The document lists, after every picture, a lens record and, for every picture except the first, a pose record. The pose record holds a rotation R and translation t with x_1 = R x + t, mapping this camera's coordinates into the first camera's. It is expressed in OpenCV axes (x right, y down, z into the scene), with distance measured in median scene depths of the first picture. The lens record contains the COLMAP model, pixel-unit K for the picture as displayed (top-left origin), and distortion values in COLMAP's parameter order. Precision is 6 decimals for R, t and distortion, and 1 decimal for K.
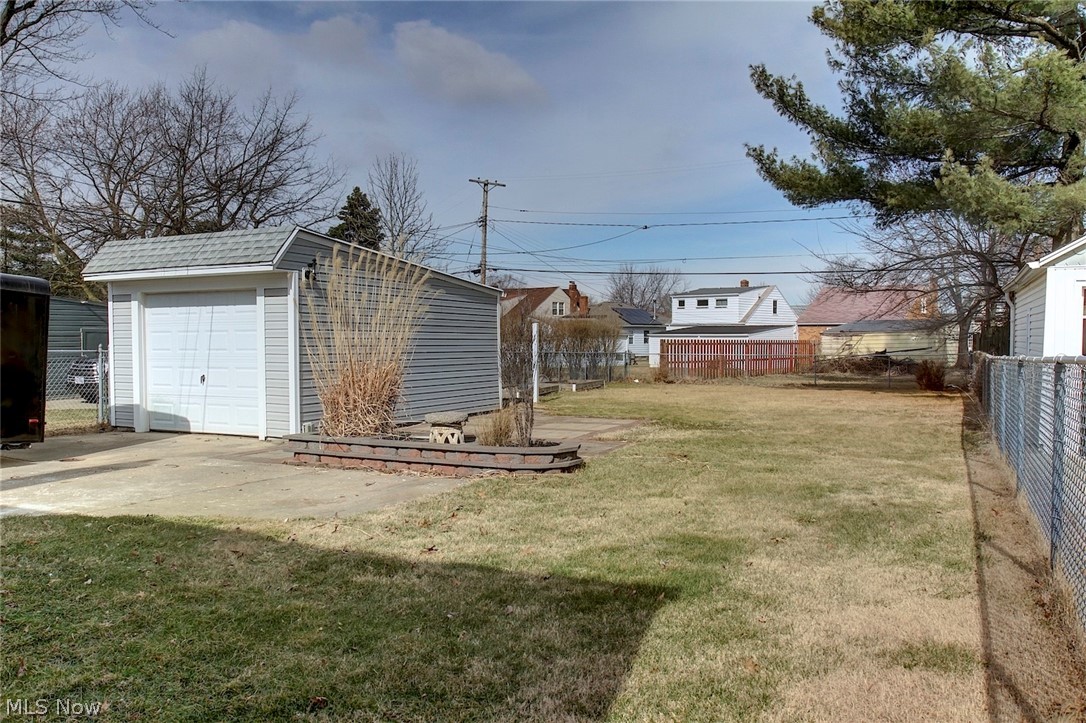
lens RADIAL K [[782.0, 0, 517.8], [0, 782.0, 360.8], [0, 0, 1]] dist [-0.049095, -0.000137]
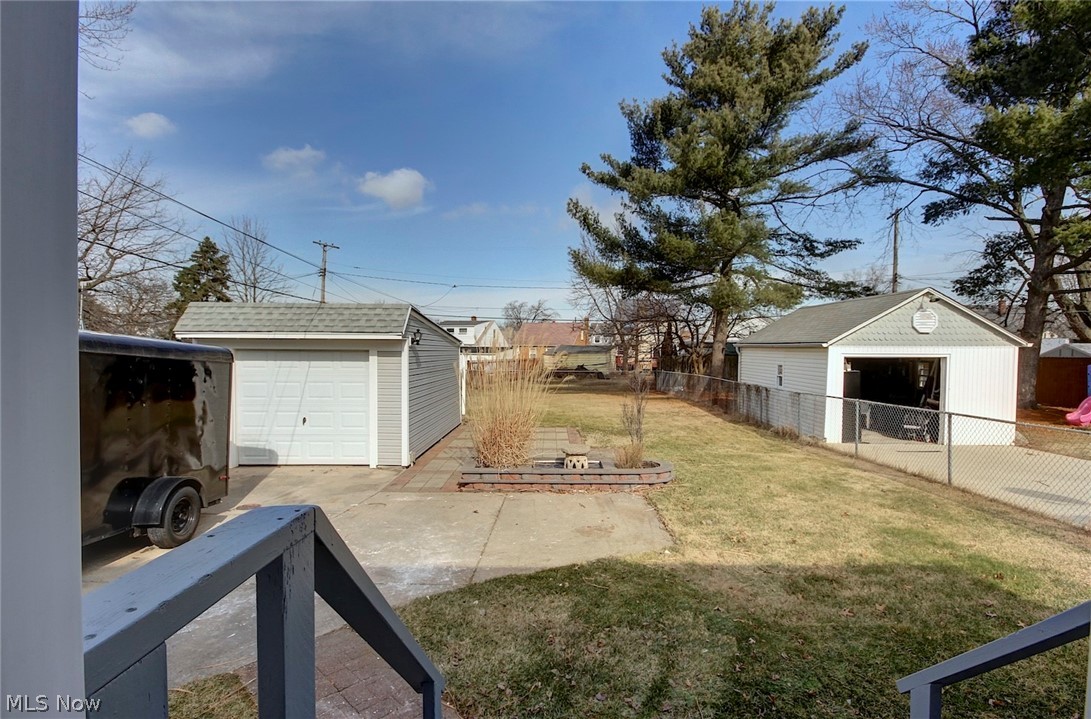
lens RADIAL K [[511.4, 0, 545.5], [0, 511.4, 359.5], [0, 0, 1]] dist [-0.005004, -0.000152]
pose [[0.906642, 0.000362, 0.421901, -0.218280], [0.005684, 0.999898, -0.013072, -0.033334], [-0.421863, 0.014249, 0.906548, 0.058180]]
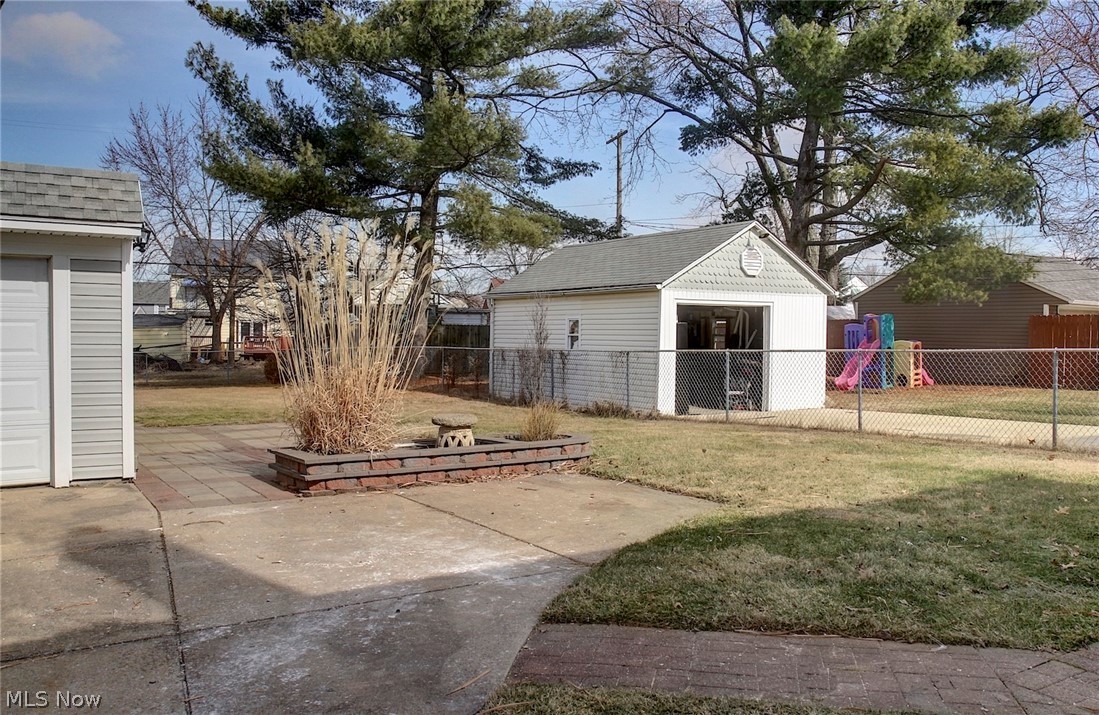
lens RADIAL K [[842.8, 0, 498.5], [0, 842.8, 358.5], [0, 0, 1]] dist [-0.076995, 0.008764]
pose [[0.567575, -0.017639, 0.823132, -0.355484], [0.016804, 0.999810, 0.009838, -0.004103], [-0.823150, 0.008248, 0.567764, 0.150131]]
